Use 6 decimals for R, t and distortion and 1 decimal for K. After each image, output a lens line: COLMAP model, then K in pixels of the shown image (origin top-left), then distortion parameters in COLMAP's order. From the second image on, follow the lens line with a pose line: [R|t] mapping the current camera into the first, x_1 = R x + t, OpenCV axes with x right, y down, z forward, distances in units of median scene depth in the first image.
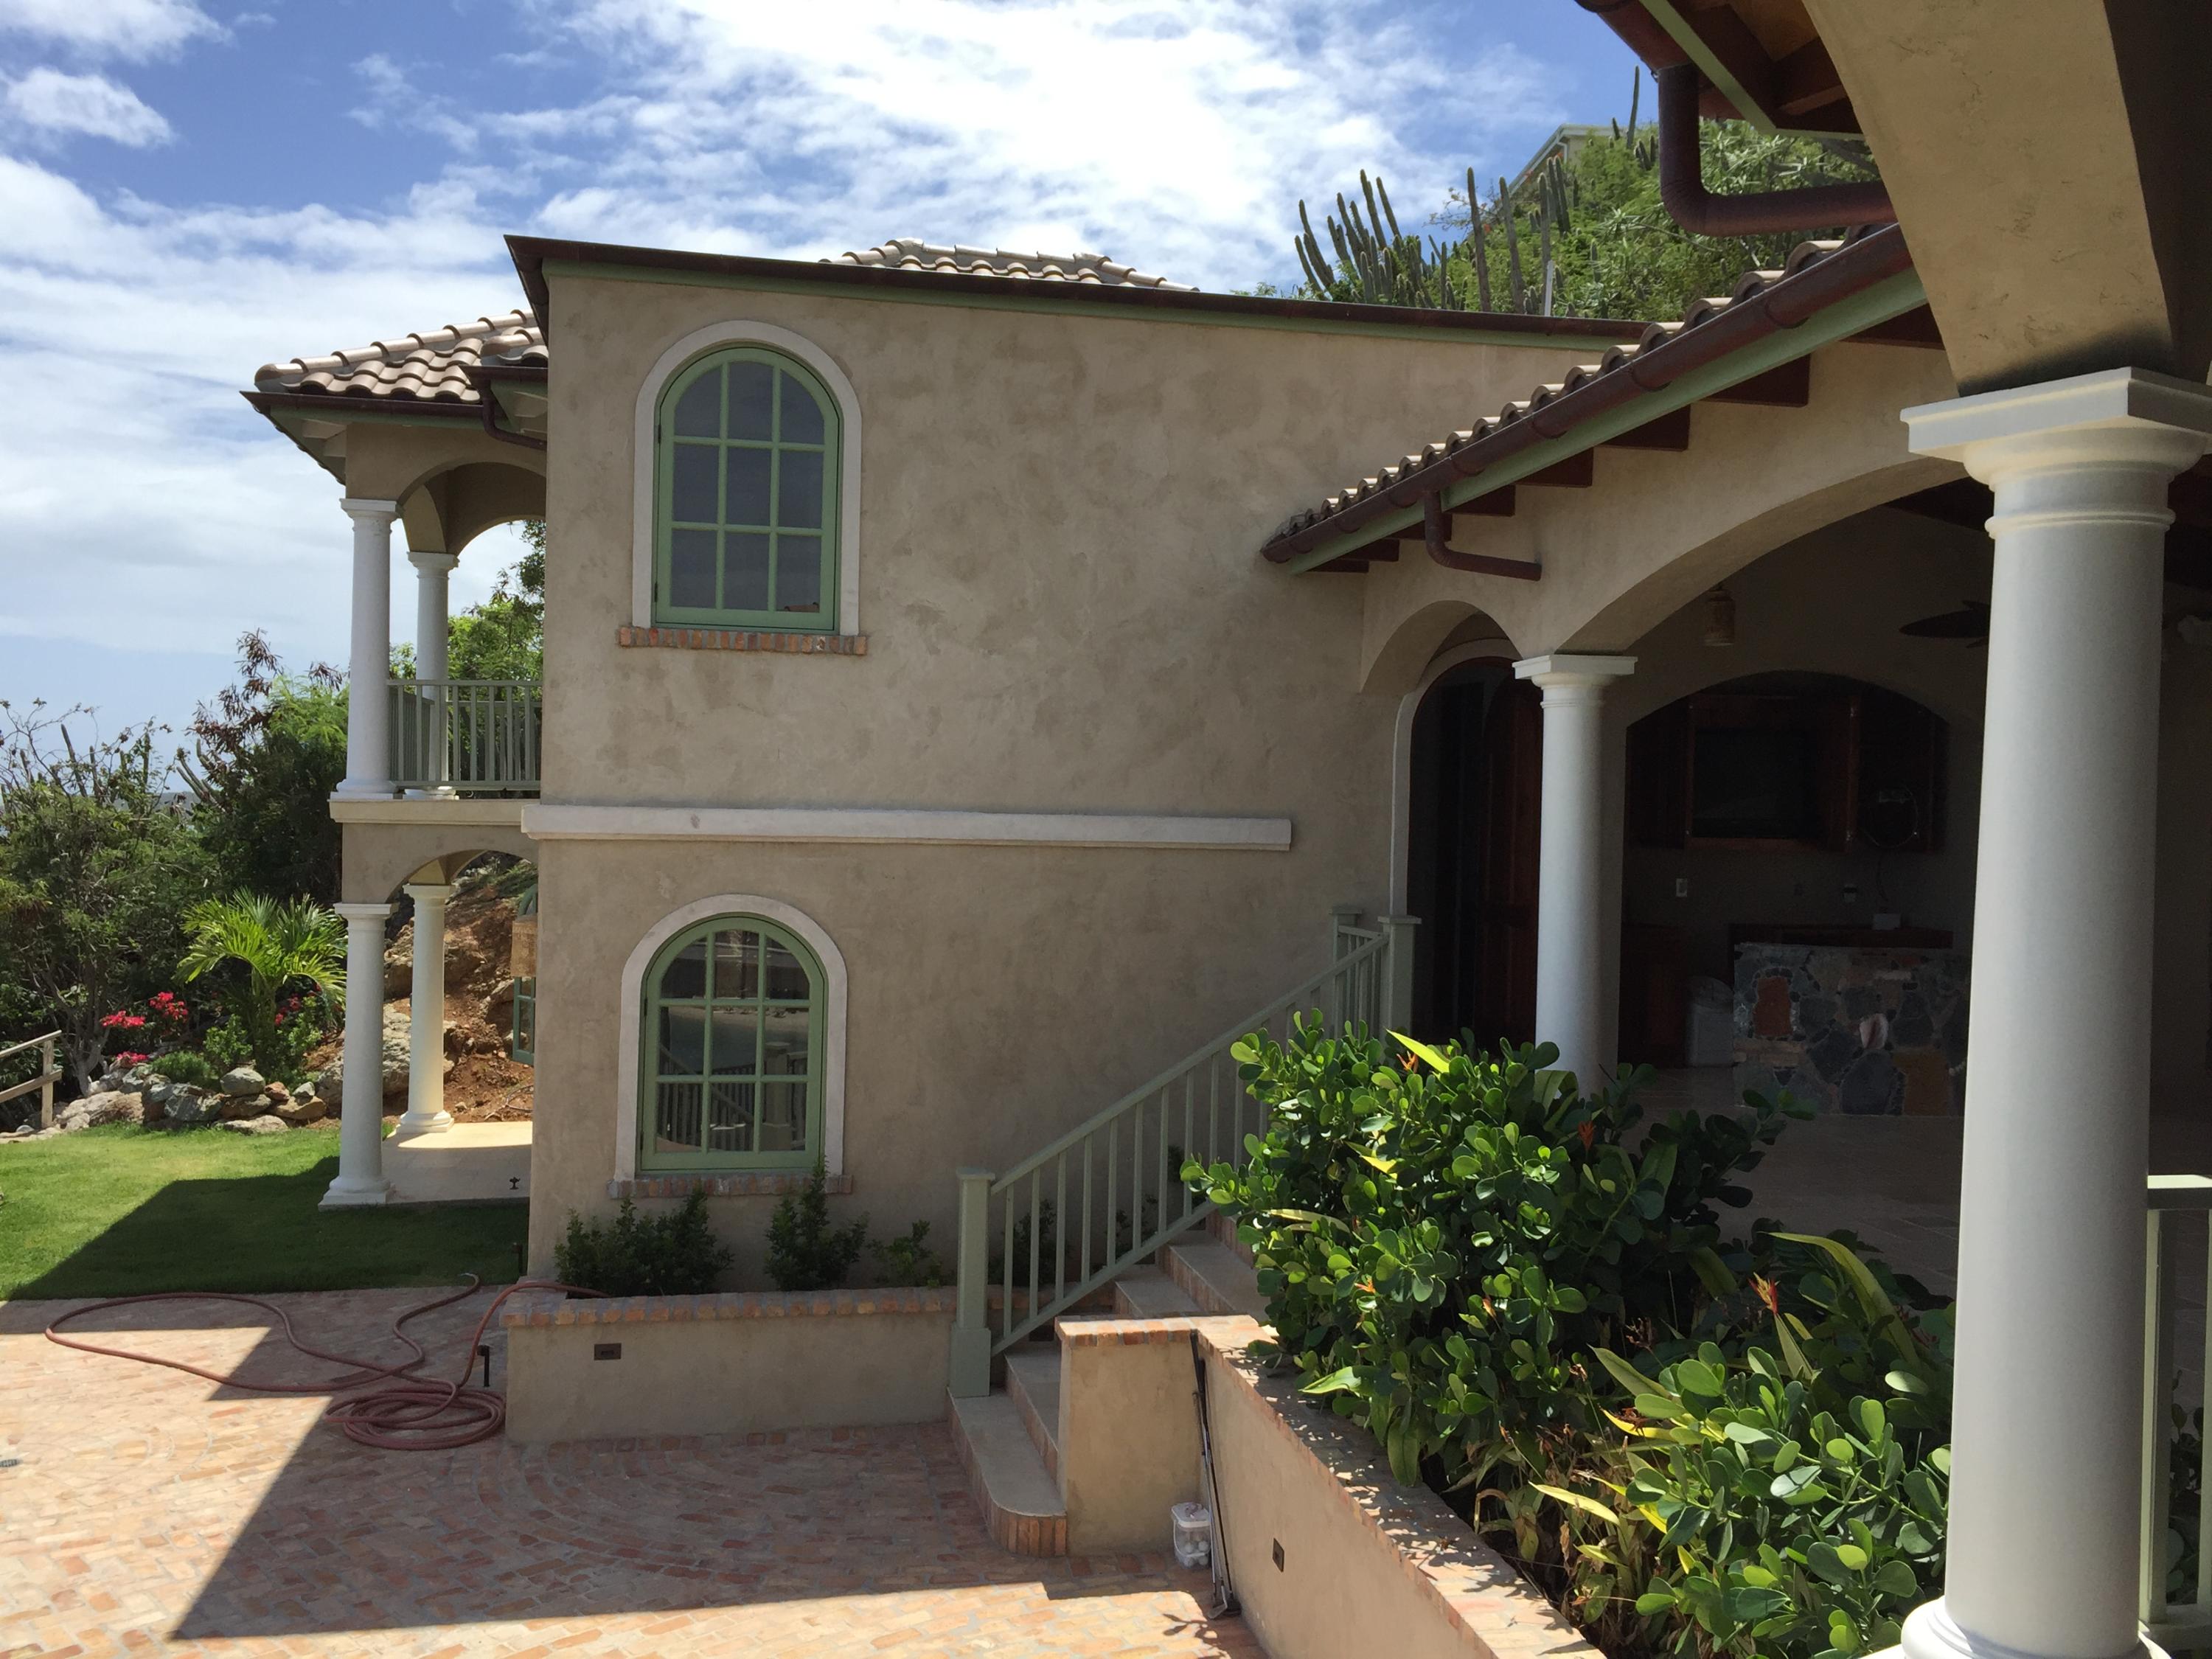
lens RADIAL K [[1901.3, 0, 1086.0], [0, 1901.3, 817.5], [0, 0, 1]] dist [0.050265, -0.041912]
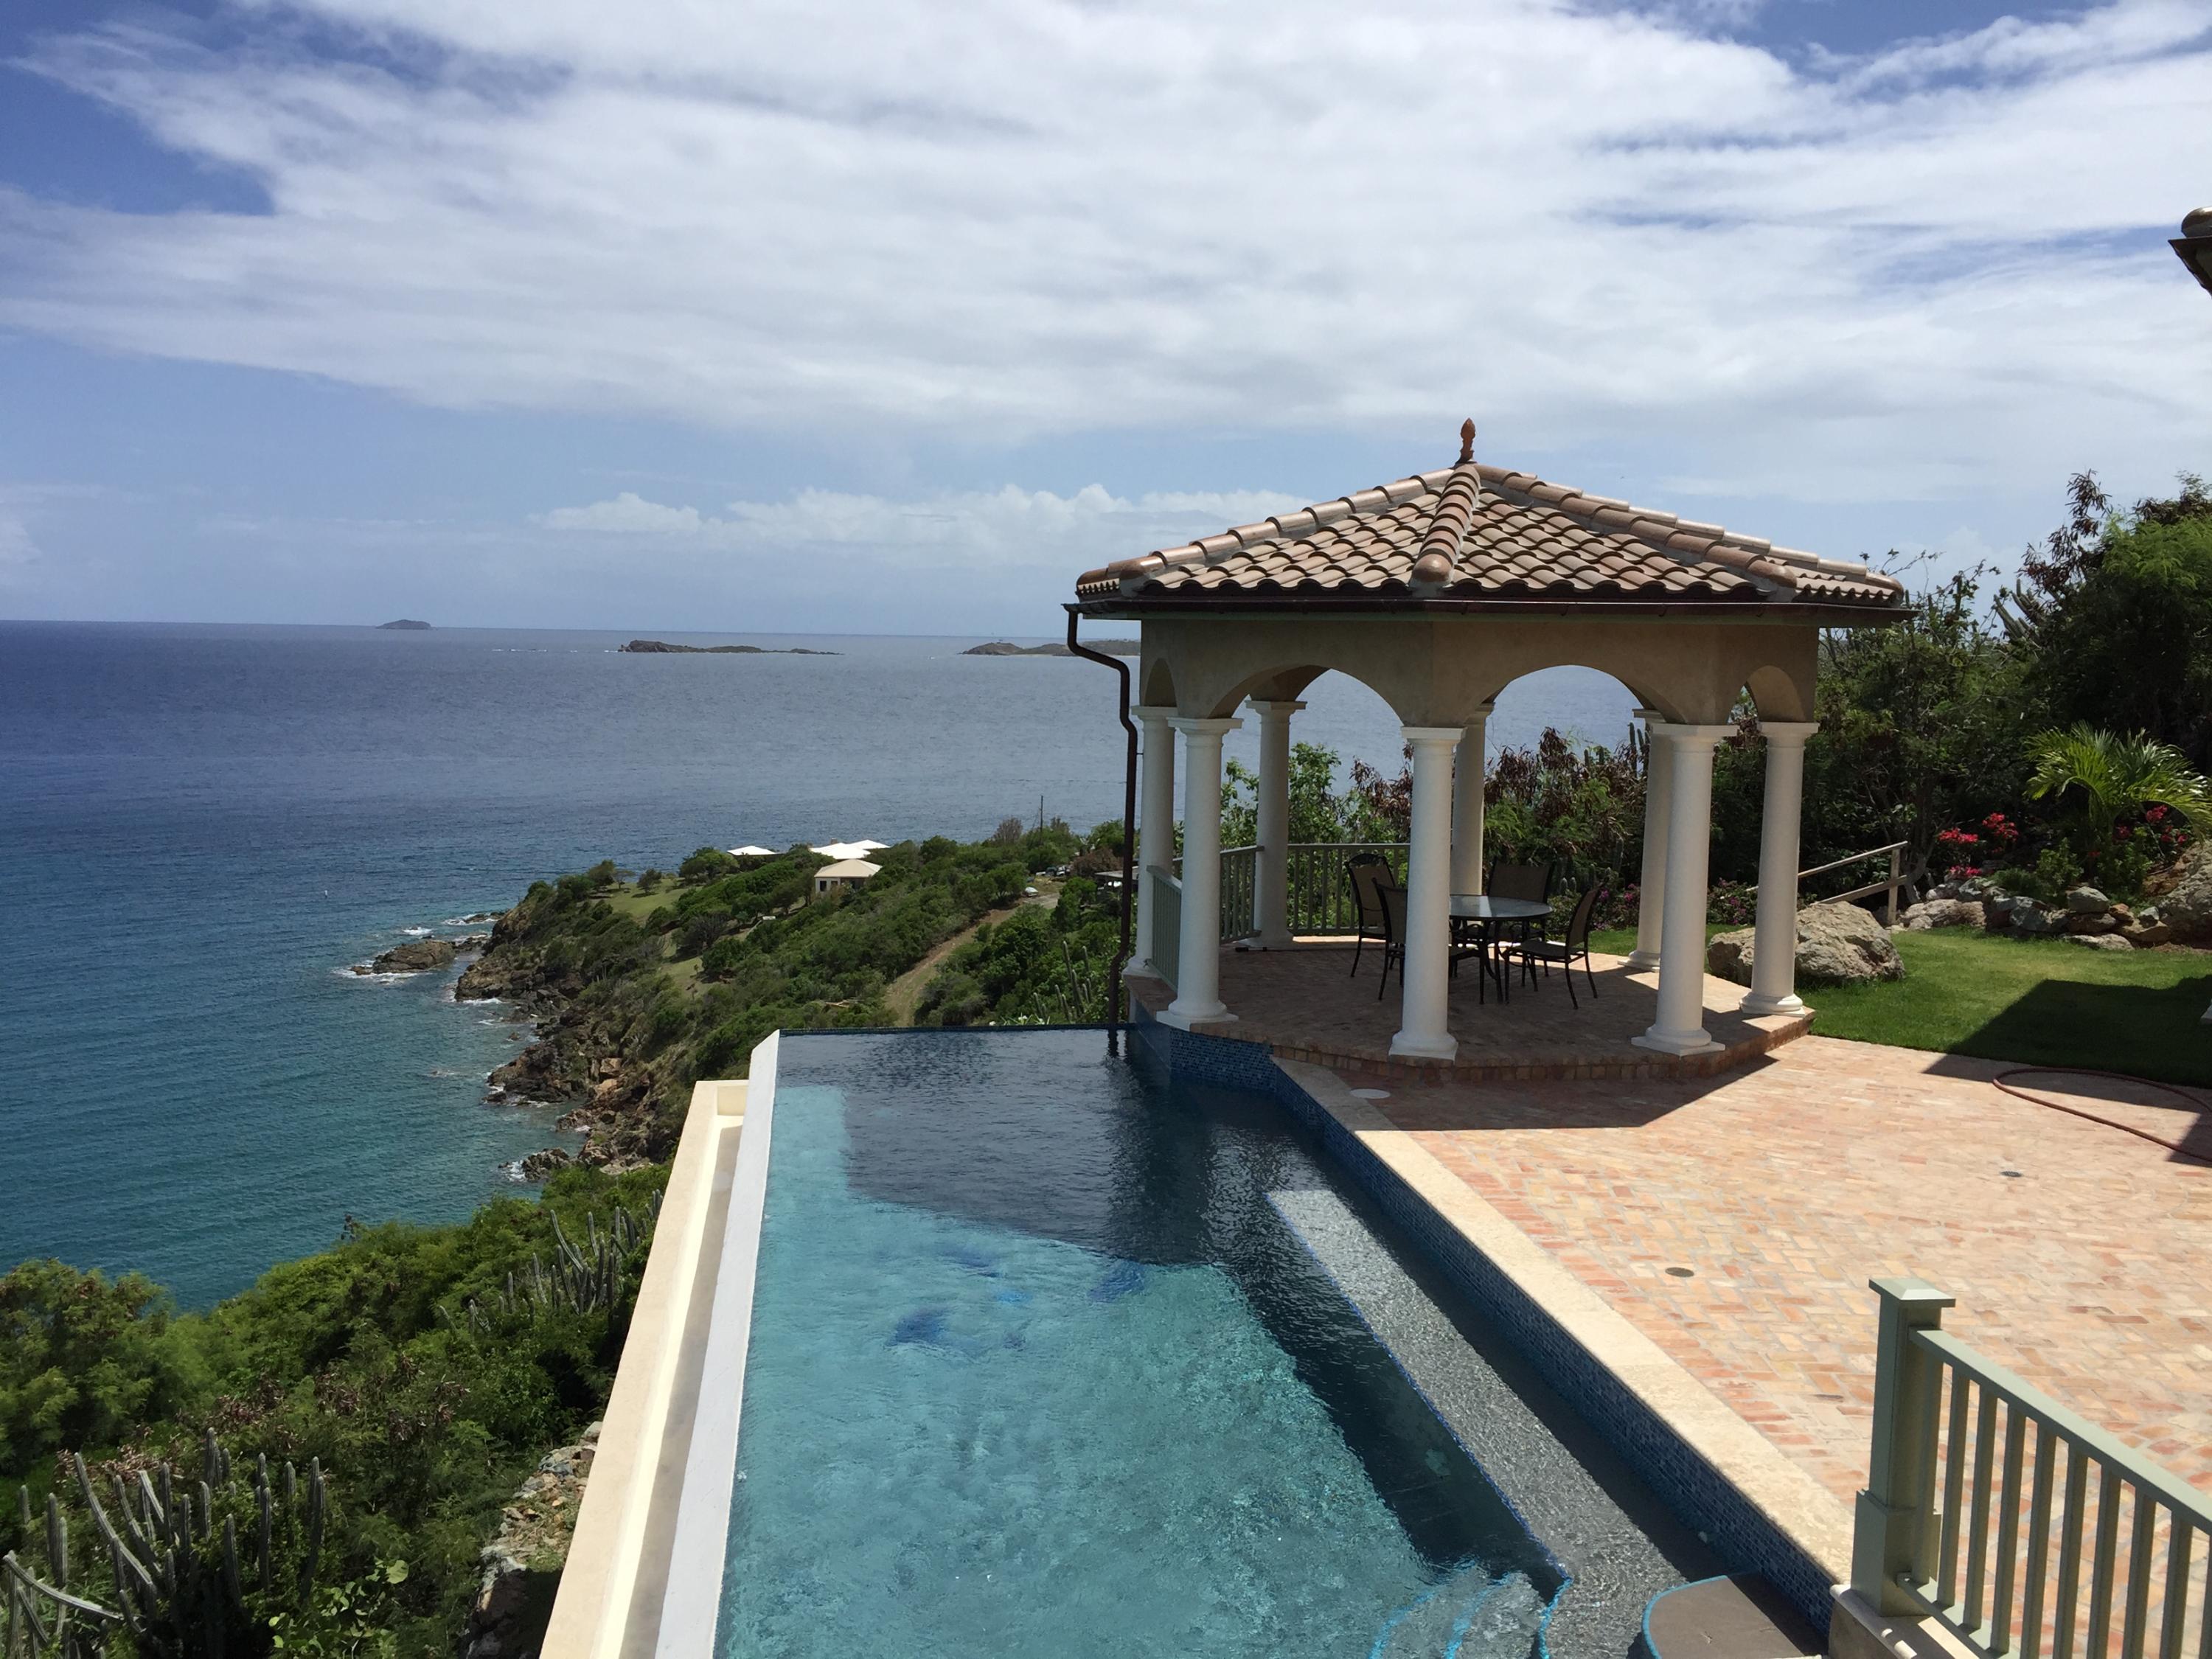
lens RADIAL K [[1901.3, 0, 1108.8], [0, 1901.3, 823.4], [0, 0, 1]] dist [0.050265, -0.041912]
pose [[0.692672, 0.062367, -0.718551, -0.074613], [-0.002840, 0.996483, 0.083753, 0.010570], [0.721247, -0.055972, 0.690412, -0.187166]]
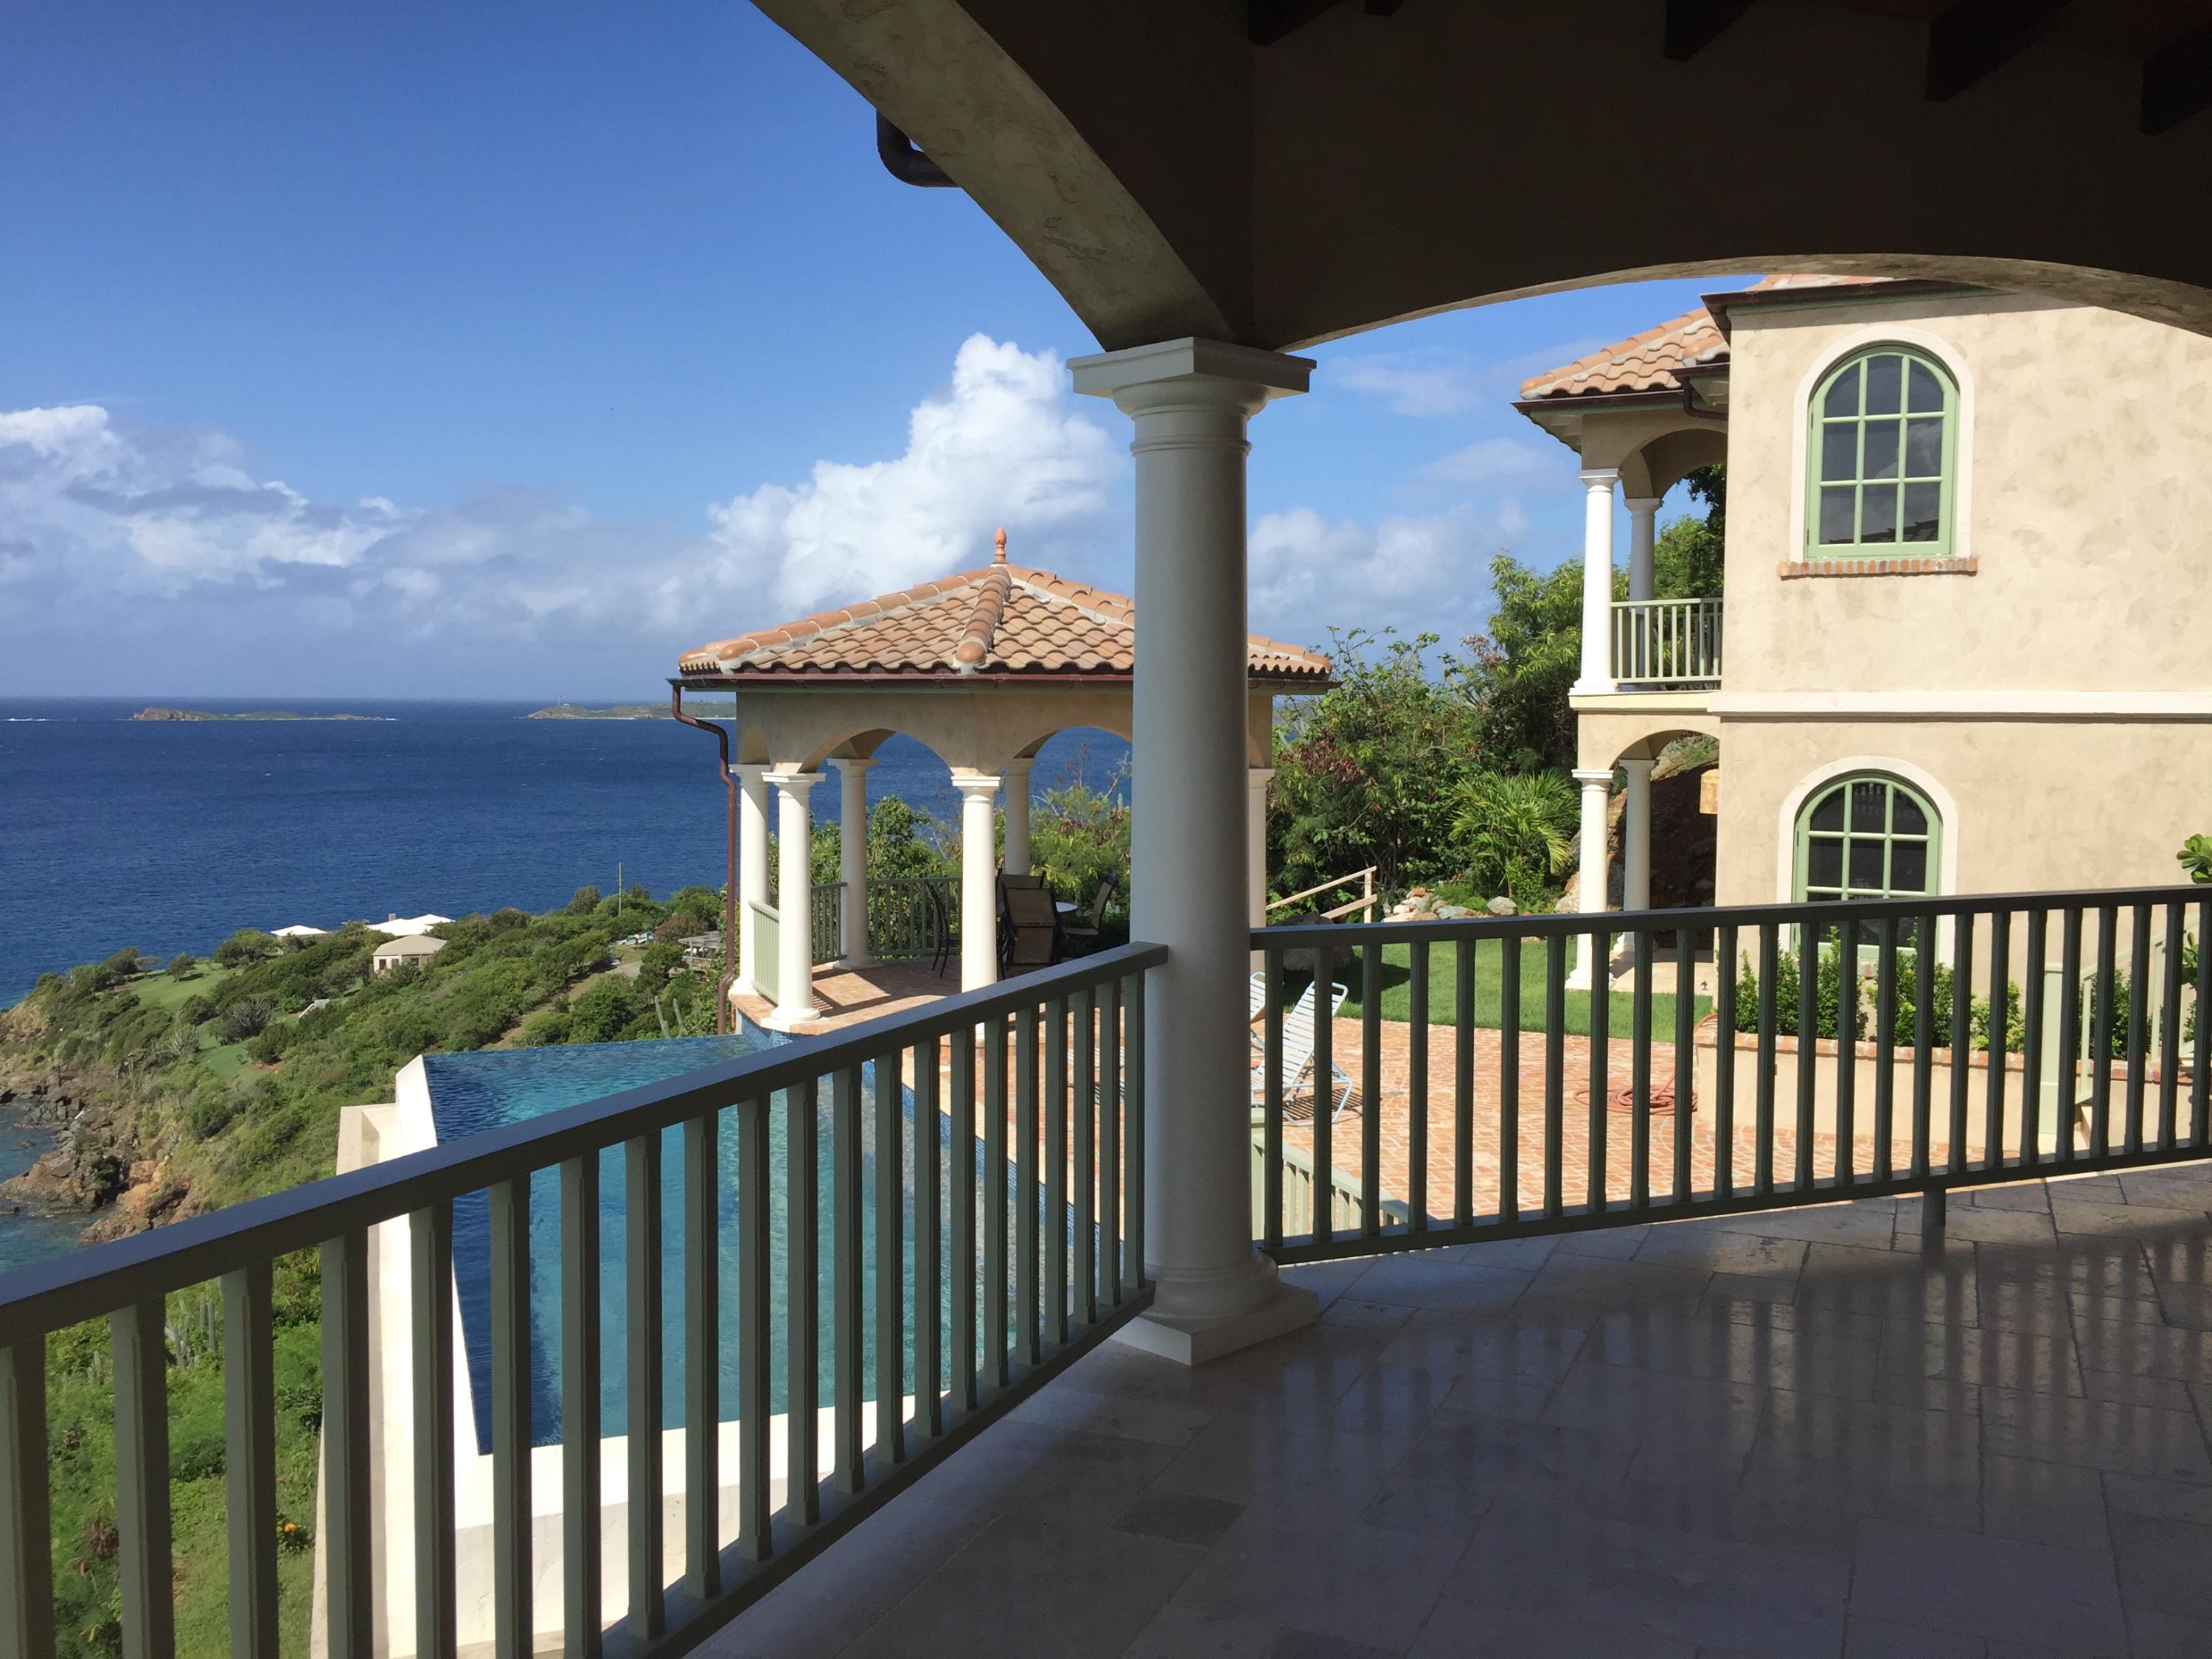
lens RADIAL K [[1901.3, 0, 1104.8], [0, 1901.3, 820.4], [0, 0, 1]] dist [0.050265, -0.041912]
pose [[0.830837, 0.018558, -0.556206, 0.111625], [0.012933, 0.998530, 0.052635, 0.006926], [0.556365, -0.050924, 0.829376, -0.390469]]
